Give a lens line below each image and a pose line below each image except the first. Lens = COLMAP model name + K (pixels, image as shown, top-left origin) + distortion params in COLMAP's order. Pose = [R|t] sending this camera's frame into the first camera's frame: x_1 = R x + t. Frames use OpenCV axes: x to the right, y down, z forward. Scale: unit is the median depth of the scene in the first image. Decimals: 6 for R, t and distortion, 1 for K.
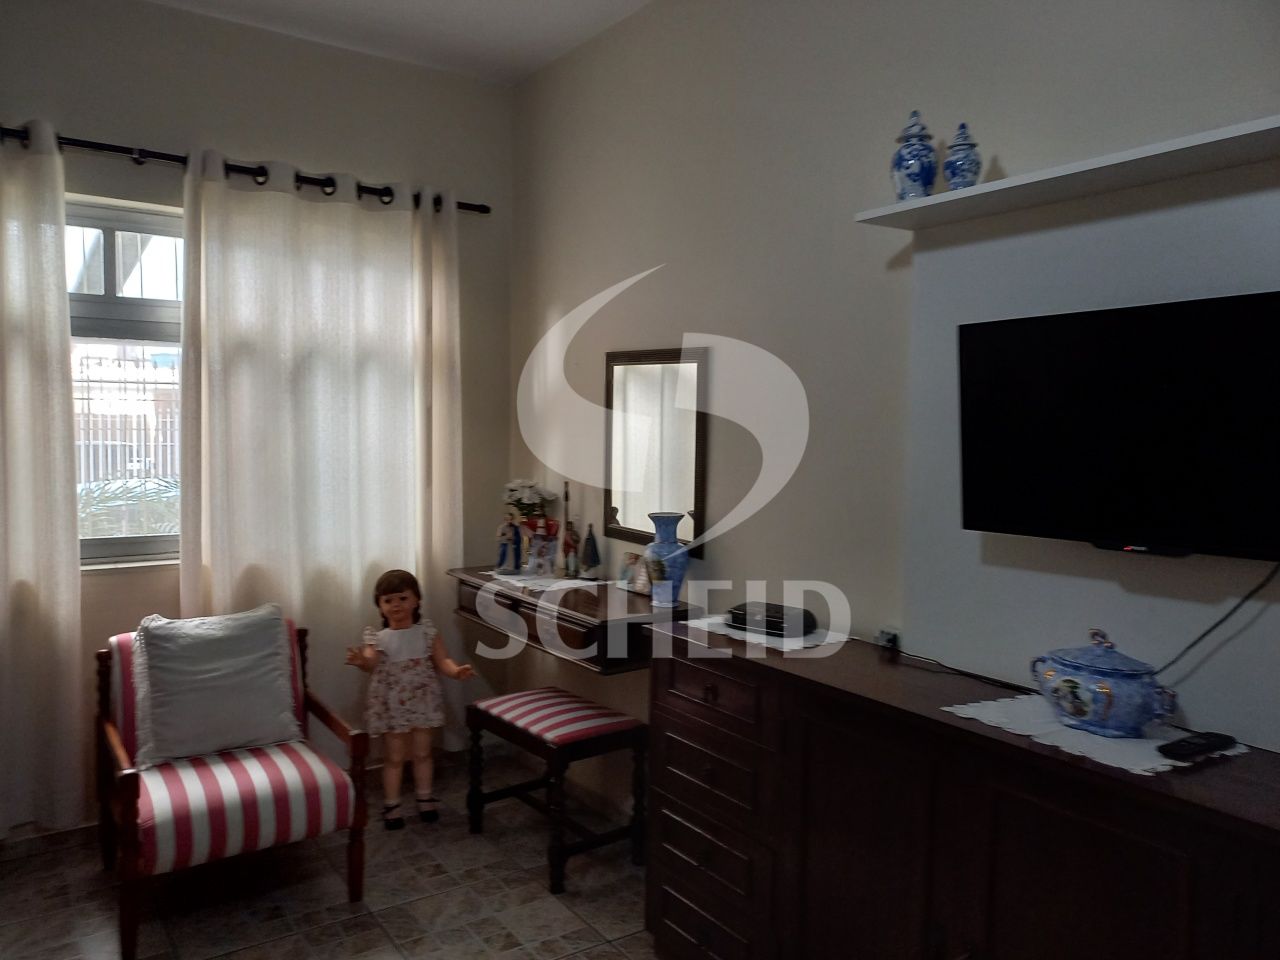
lens RADIAL K [[960.1, 0, 640.0], [0, 960.1, 480.0], [0, 0, 1]] dist [0.062839, -0.004736]
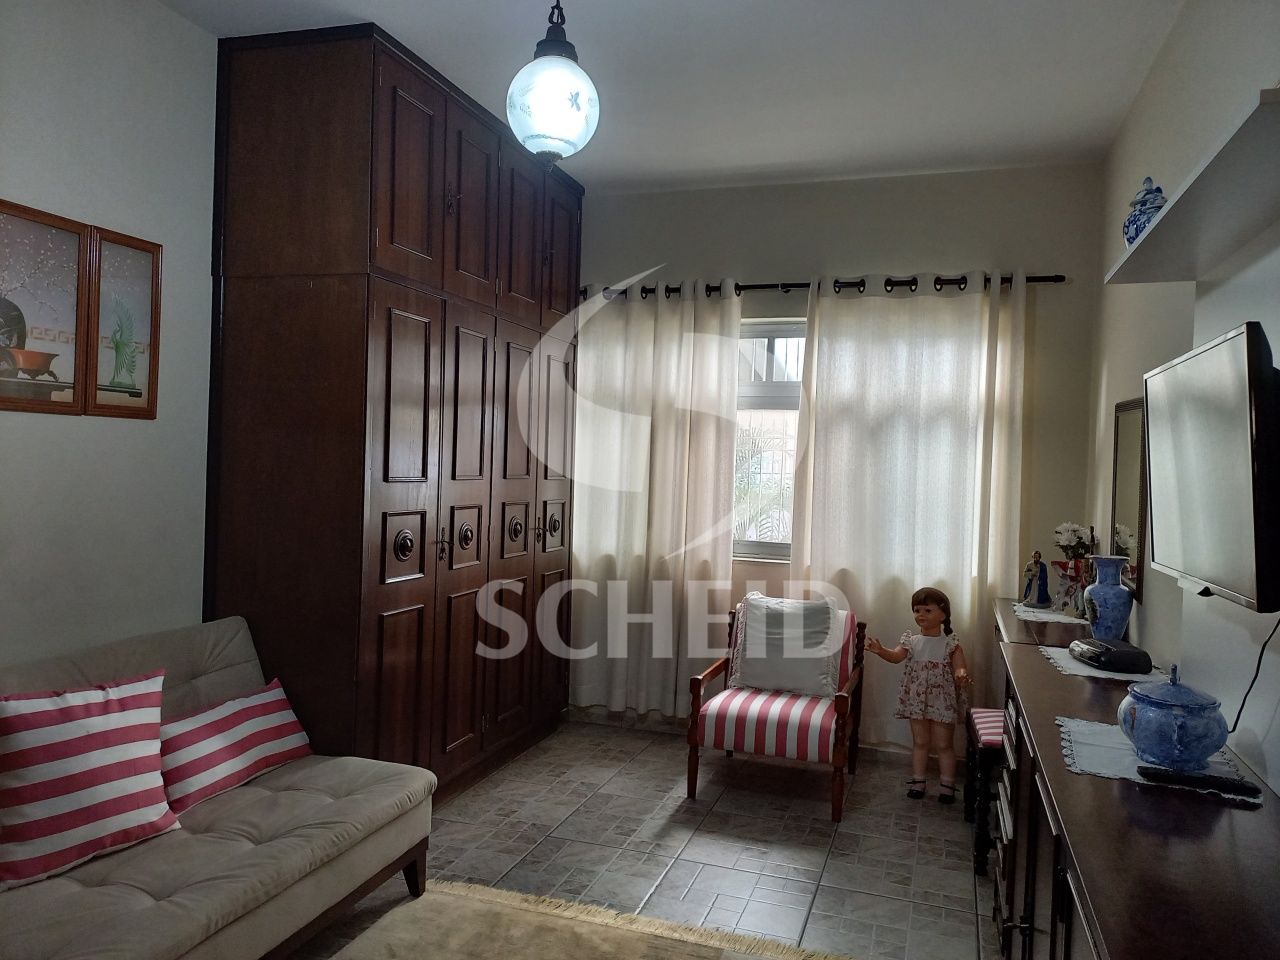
lens RADIAL K [[960.1, 0, 640.0], [0, 960.1, 480.0], [0, 0, 1]] dist [0.062839, -0.004736]
pose [[0.611488, 0.027272, -0.790784, 0.496538], [-0.074110, 0.996987, -0.022923, 0.012748], [0.787775, 0.072622, 0.611666, -0.050356]]
